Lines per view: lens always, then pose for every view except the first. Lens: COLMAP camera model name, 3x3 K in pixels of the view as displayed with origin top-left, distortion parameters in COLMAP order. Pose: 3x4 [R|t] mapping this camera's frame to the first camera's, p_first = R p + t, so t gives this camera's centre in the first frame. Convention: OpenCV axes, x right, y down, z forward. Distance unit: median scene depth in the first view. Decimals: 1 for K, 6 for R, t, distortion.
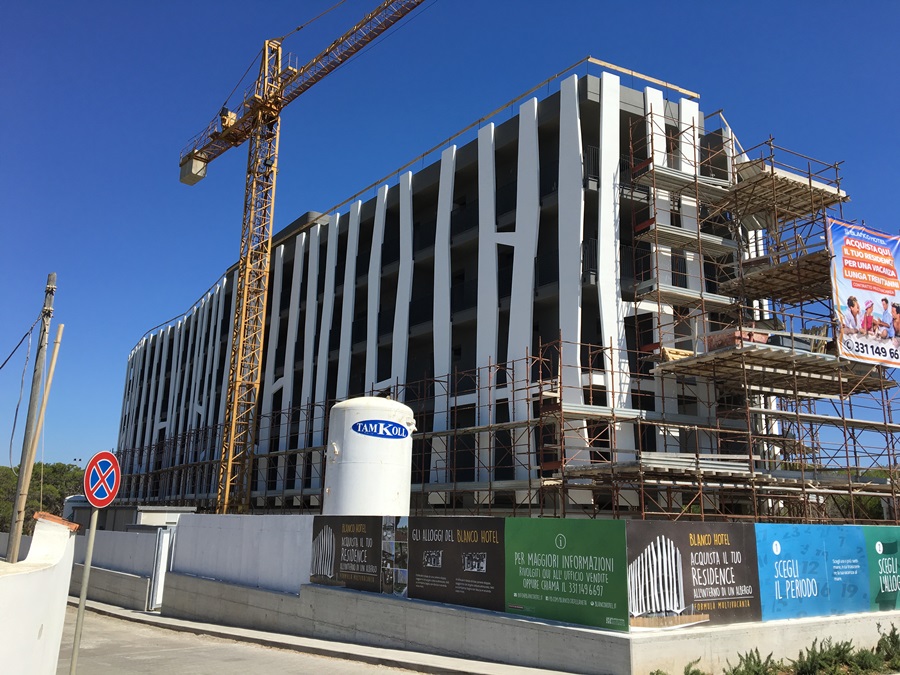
lens RADIAL K [[755.9, 0, 450.0], [0, 755.9, 337.5], [0, 0, 1]] dist [0.004353, 0.000669]
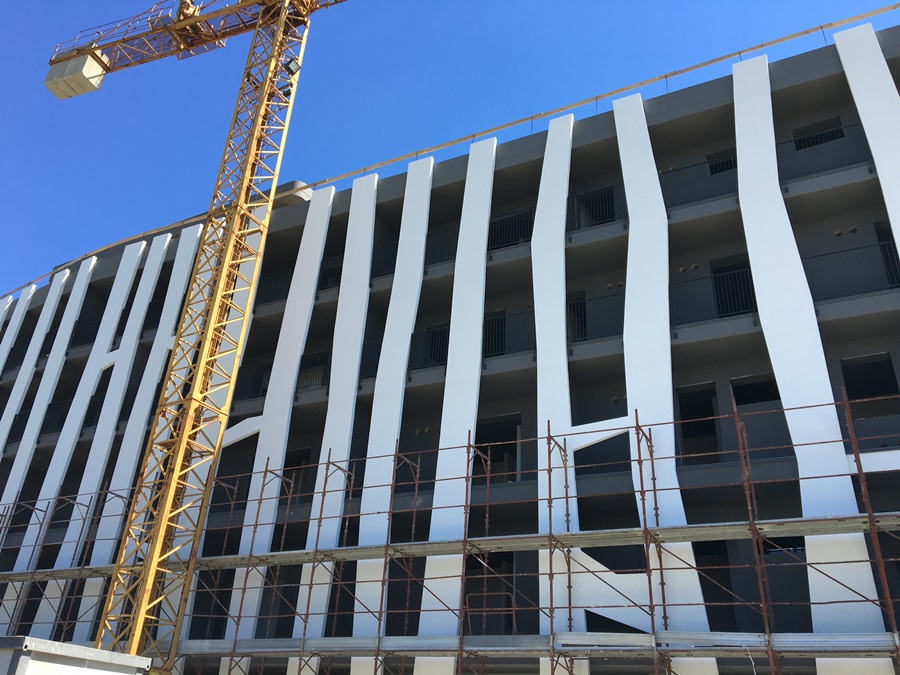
lens RADIAL K [[756.9, 0, 450.0], [0, 756.9, 318.4], [0, 0, 1]] dist [-0.002444, 0.000894]
pose [[0.900495, 0.170247, 0.400157, -0.332995], [-0.089150, 0.972909, -0.213306, 0.089515], [-0.425631, 0.156407, 0.891277, 0.422466]]
